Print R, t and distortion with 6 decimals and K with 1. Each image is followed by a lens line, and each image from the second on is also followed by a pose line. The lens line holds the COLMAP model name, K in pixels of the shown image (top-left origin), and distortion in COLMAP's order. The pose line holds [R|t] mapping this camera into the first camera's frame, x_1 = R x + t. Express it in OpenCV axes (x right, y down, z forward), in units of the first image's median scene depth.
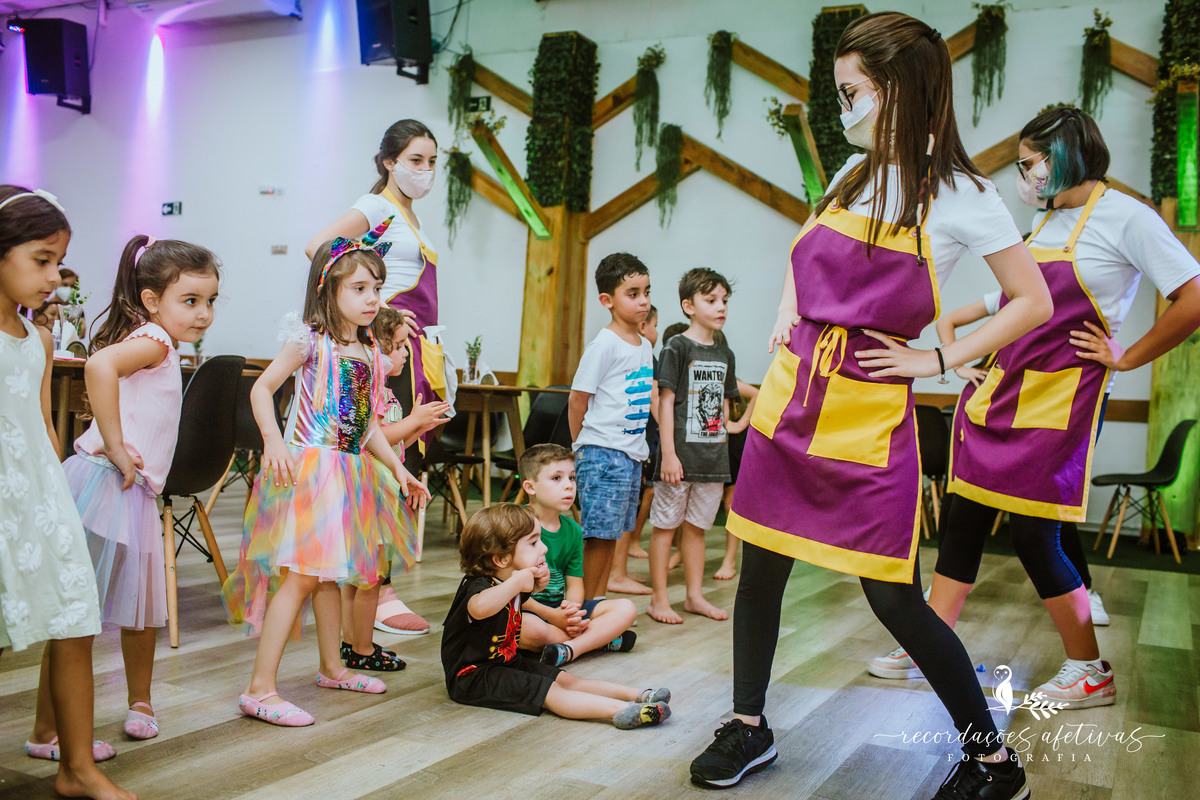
lens RADIAL K [[1183.3, 0, 600.0], [0, 1183.3, 400.0], [0, 0, 1]] dist [-0.058541, 0.030469]
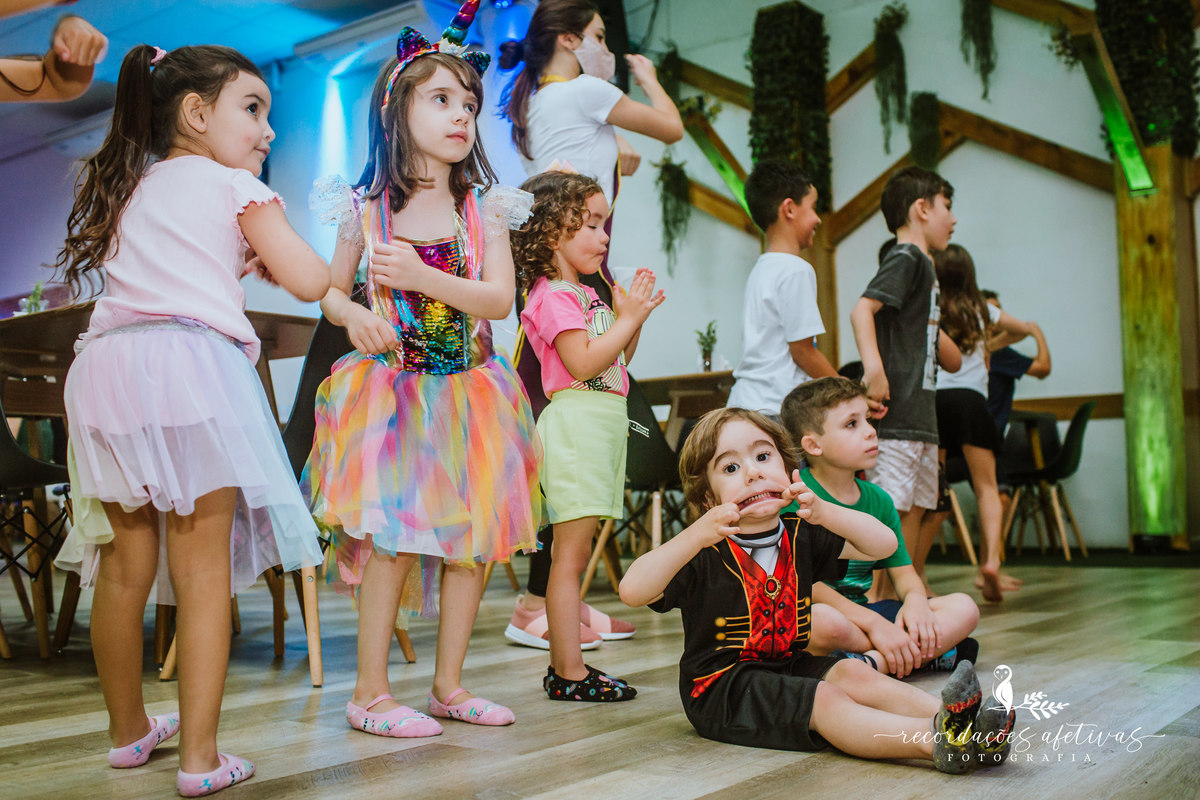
lens RADIAL K [[1250.5, 0, 597.8], [0, 1250.5, 424.7], [0, 0, 1]] dist [-0.091831, 0.106732]
pose [[0.977690, -0.089524, -0.190023, -0.018312], [0.071757, 0.992555, -0.098415, 0.064377], [0.197418, 0.082584, 0.976835, 0.131781]]
